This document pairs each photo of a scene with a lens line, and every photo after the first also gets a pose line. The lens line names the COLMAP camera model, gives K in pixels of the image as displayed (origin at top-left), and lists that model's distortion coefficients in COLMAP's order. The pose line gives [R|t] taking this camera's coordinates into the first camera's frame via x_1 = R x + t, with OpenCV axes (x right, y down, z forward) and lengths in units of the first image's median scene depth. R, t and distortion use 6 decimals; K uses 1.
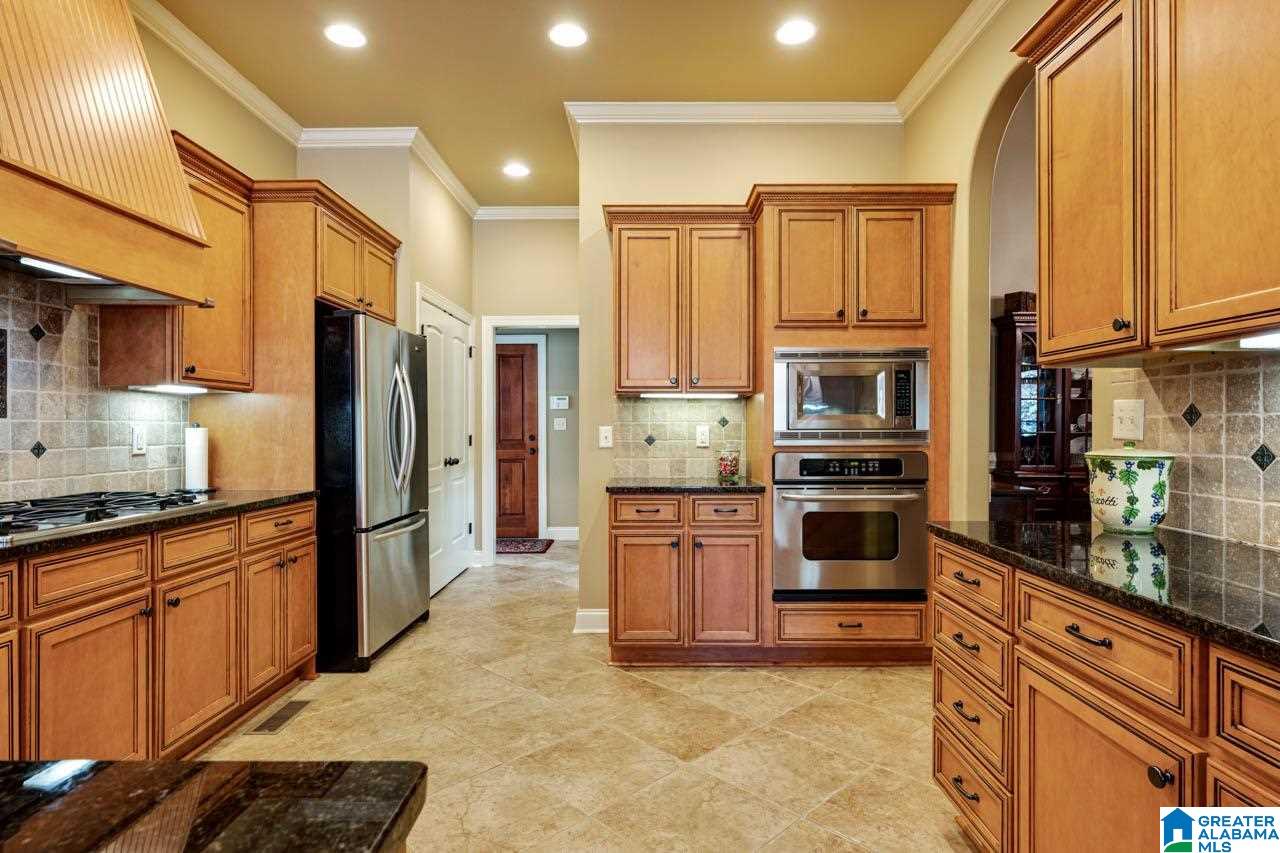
lens RADIAL K [[686.7, 0, 636.9], [0, 686.7, 427.0], [0, 0, 1]] dist [0.002559, -0.000555]
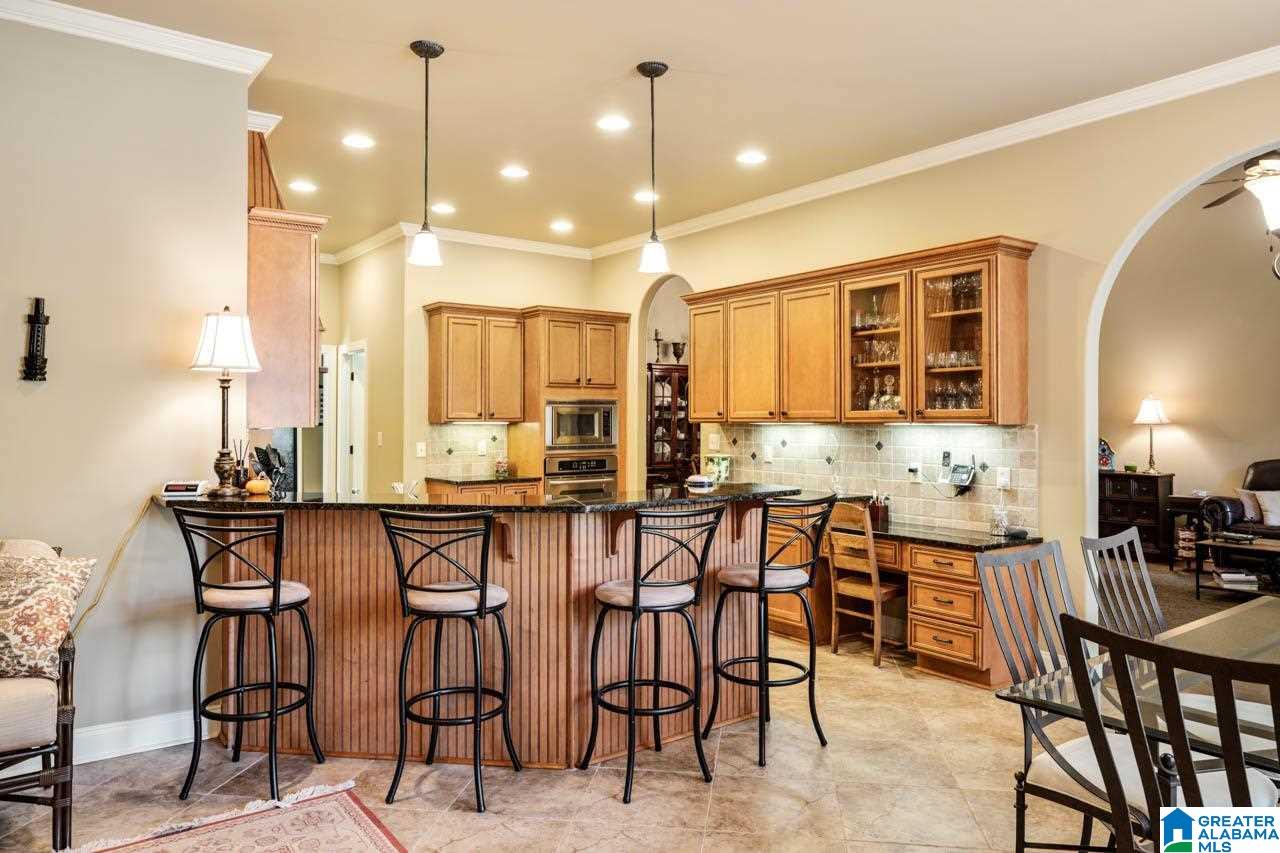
lens RADIAL K [[856.9, 0, 639.9], [0, 856.9, 421.3], [0, 0, 1]] dist [0.001278, 0.000020]
pose [[0.808001, 0.000938, 0.589180, -0.897938], [-0.001181, 0.999999, 0.000027, -0.056717], [-0.589180, -0.000718, 0.808001, -0.917443]]
